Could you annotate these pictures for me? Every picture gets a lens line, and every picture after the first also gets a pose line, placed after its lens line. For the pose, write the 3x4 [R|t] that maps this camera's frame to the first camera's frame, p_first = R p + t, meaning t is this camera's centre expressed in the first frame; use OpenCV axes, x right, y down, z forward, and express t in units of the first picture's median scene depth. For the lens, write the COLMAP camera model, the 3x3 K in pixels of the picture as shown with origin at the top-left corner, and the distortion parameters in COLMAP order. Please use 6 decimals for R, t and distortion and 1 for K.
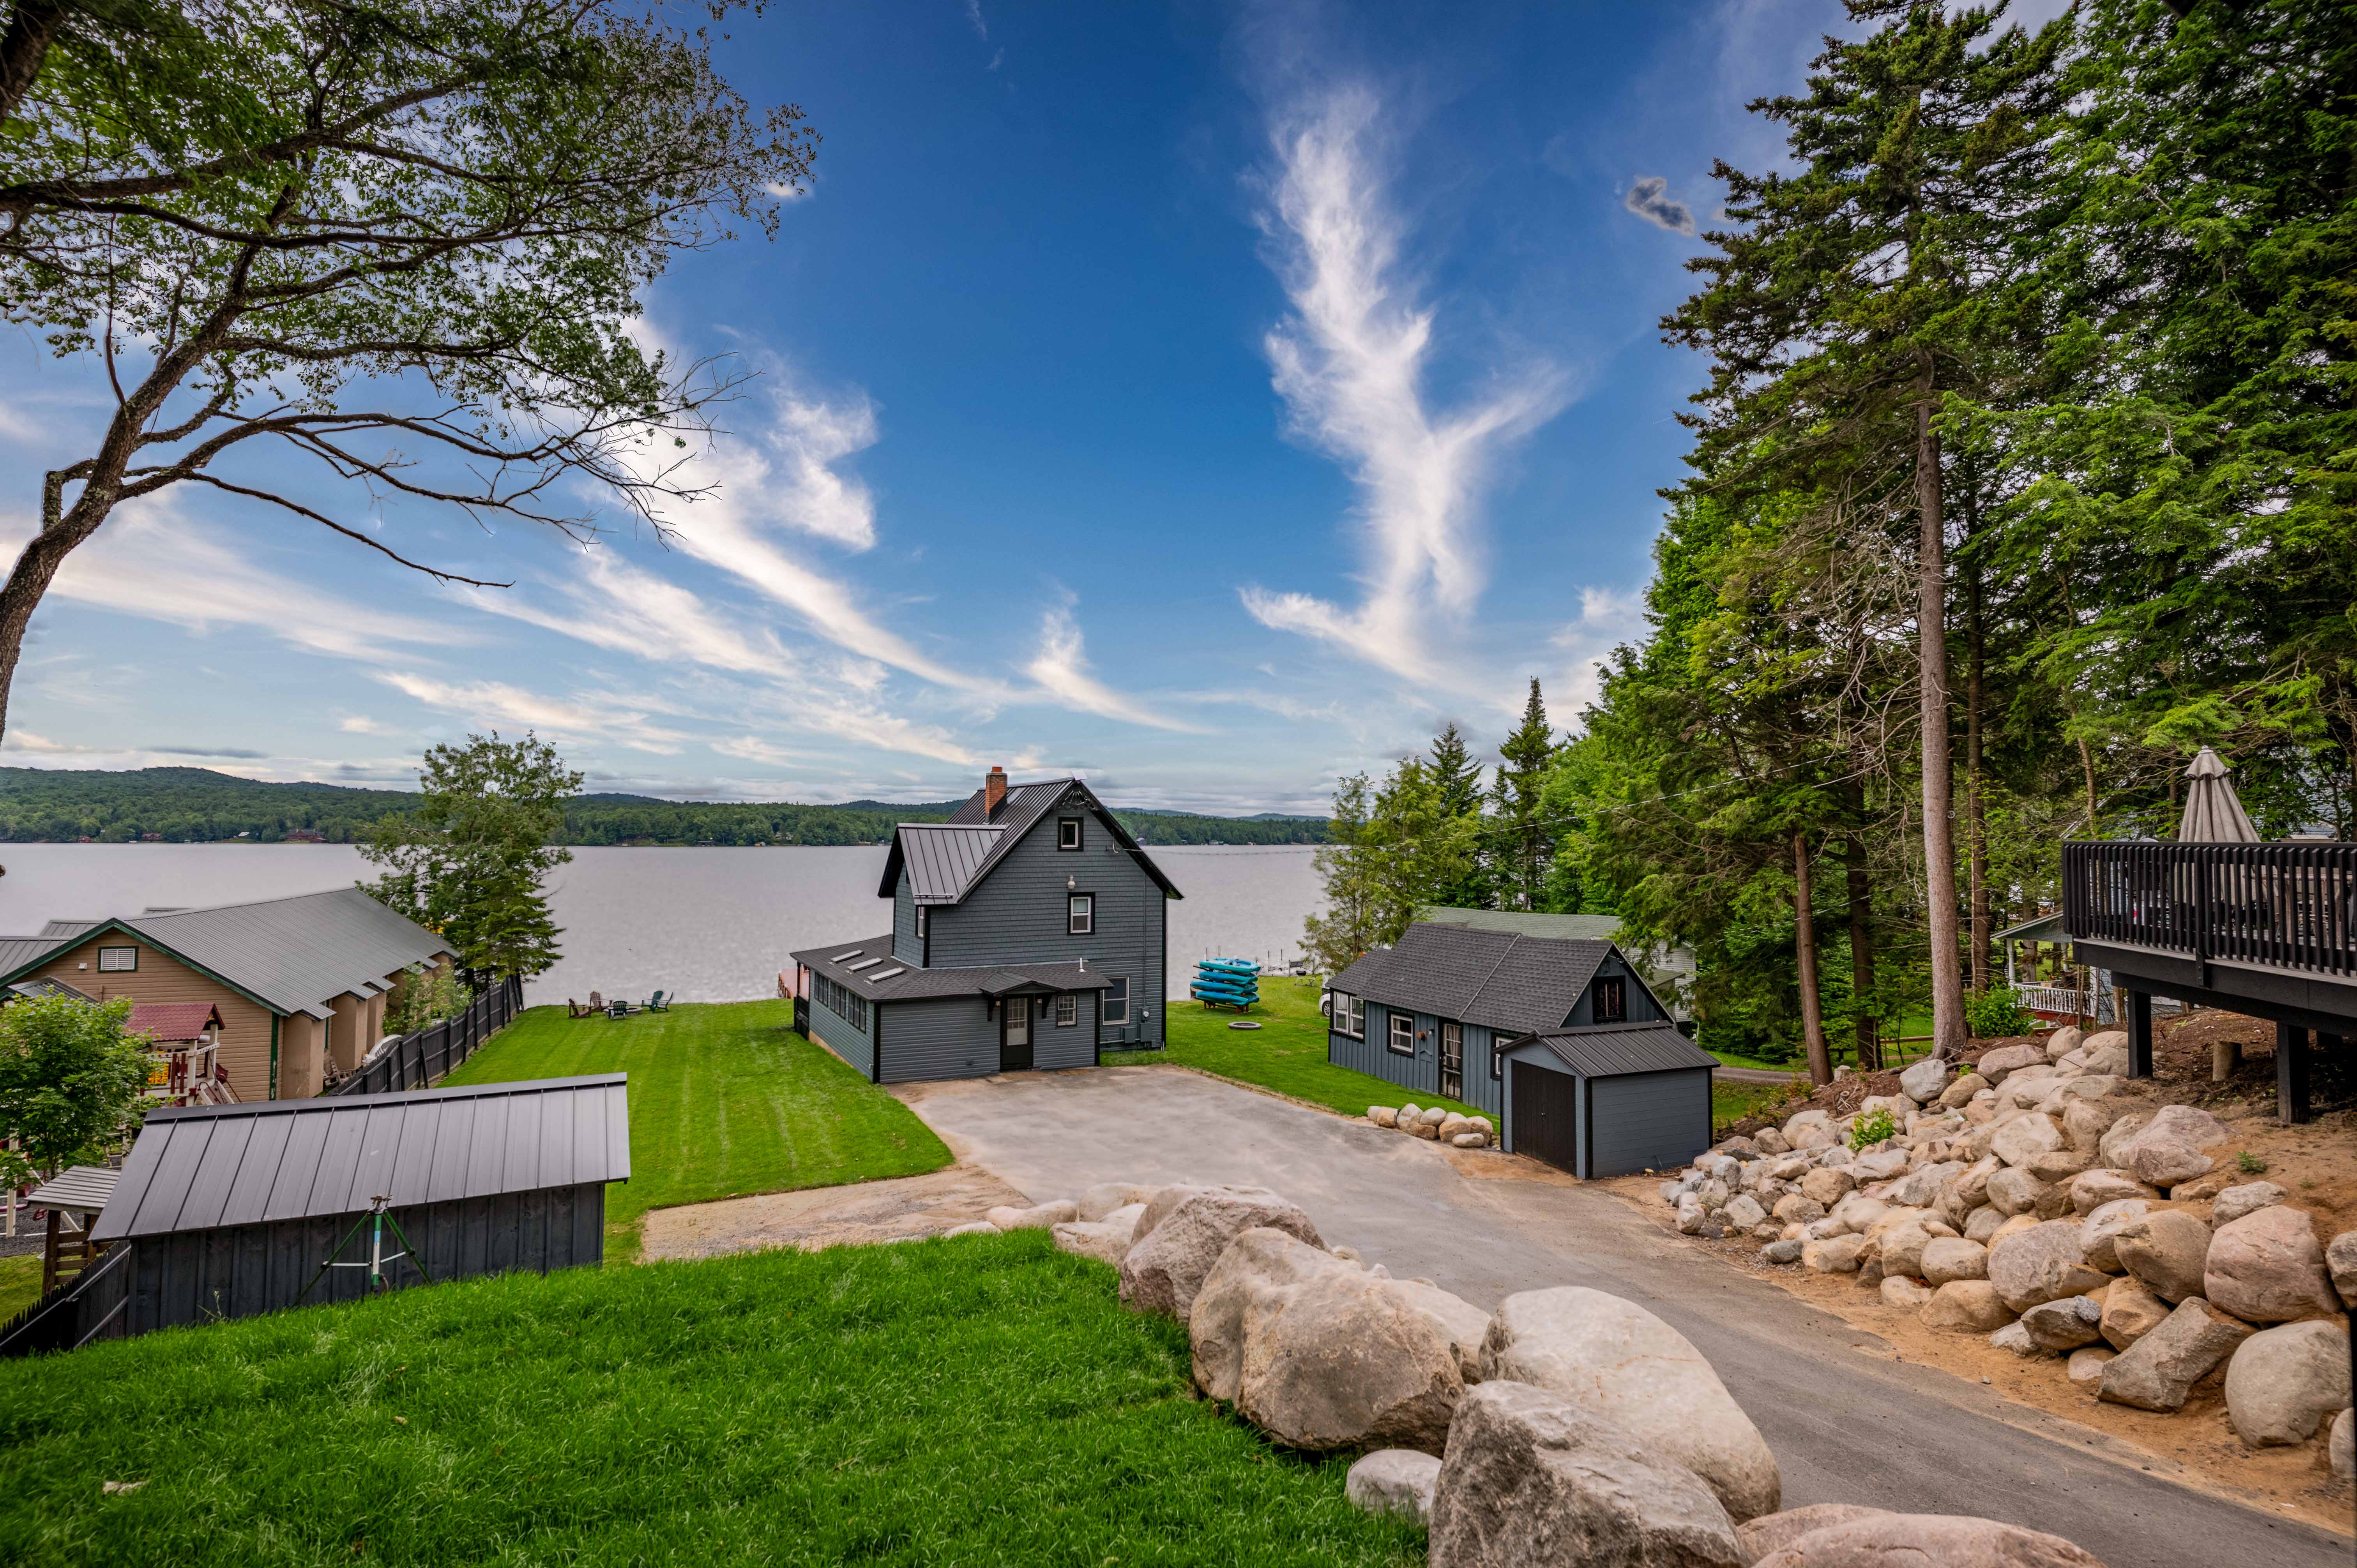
lens RADIAL K [[1189.5, 0, 1198.4], [0, 1189.5, 779.8], [0, 0, 1]] dist [0.000167, 0.001611]
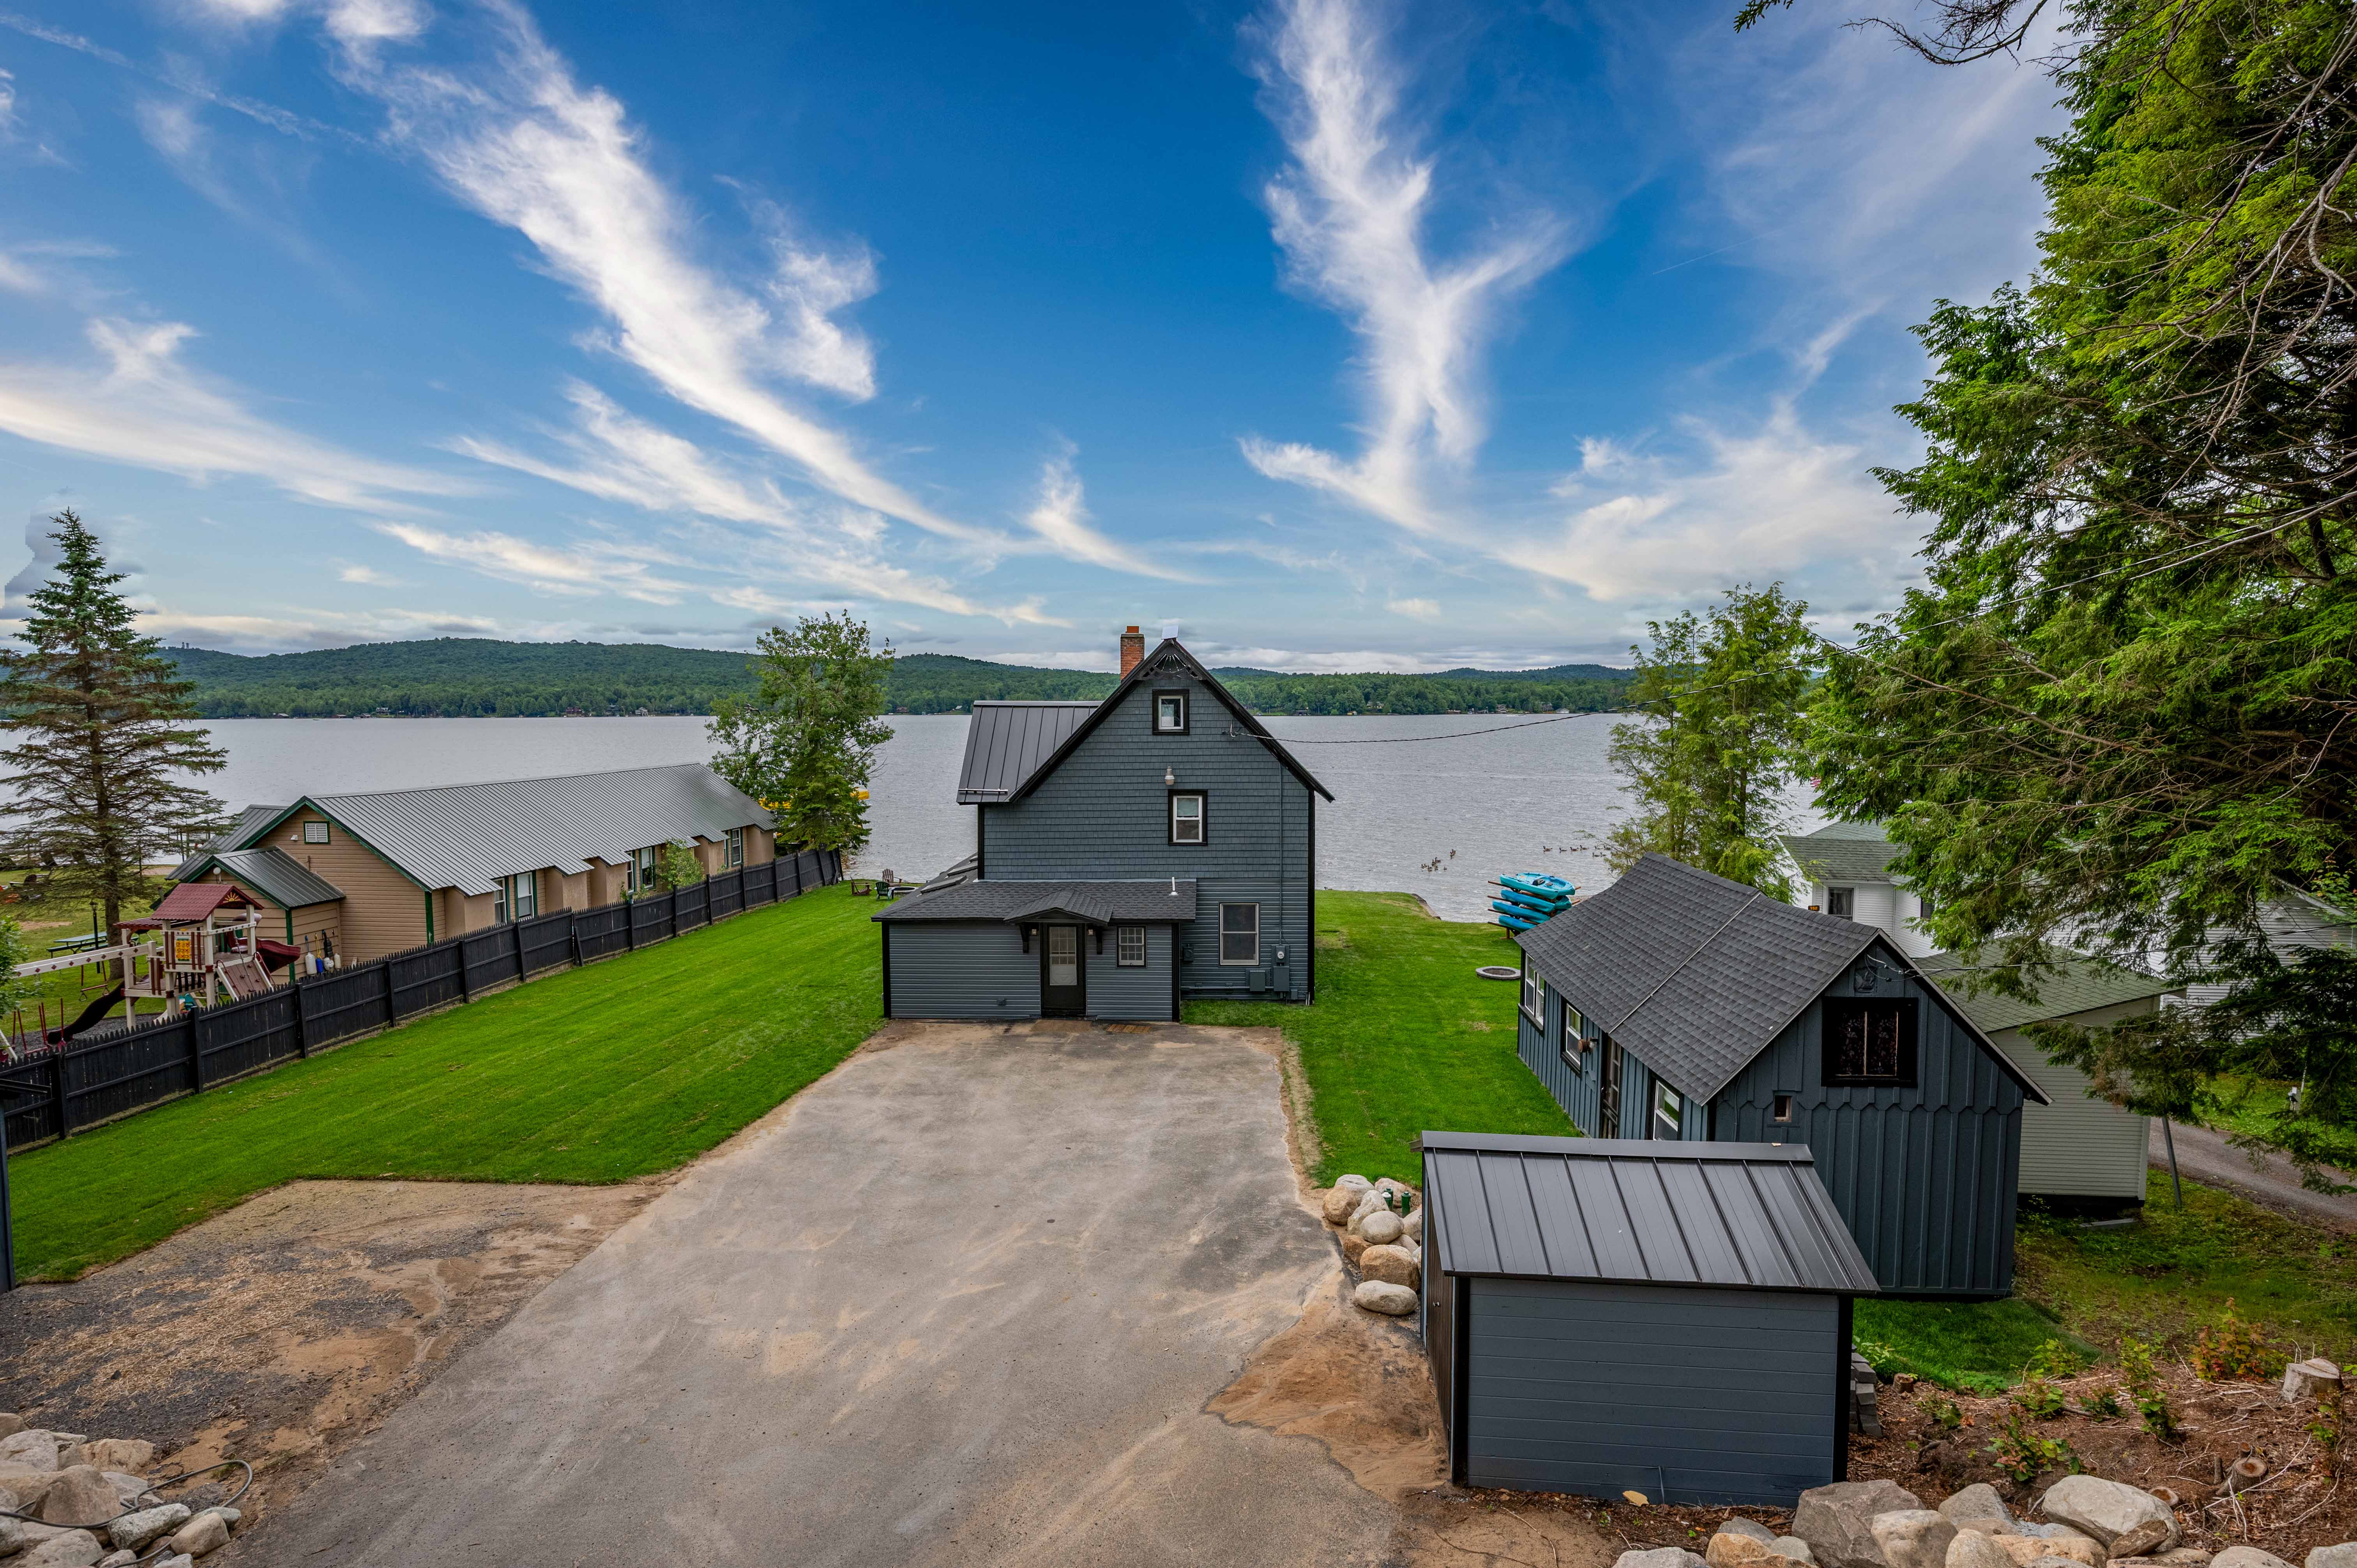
lens RADIAL K [[1189.5, 0, 1198.4], [0, 1189.5, 779.8], [0, 0, 1]] dist [0.000167, 0.001611]
pose [[0.868724, 0.022652, -0.494778, 0.301618], [0.032497, 0.994194, 0.102575, 0.012878], [0.494229, -0.105188, 0.862944, 0.385844]]
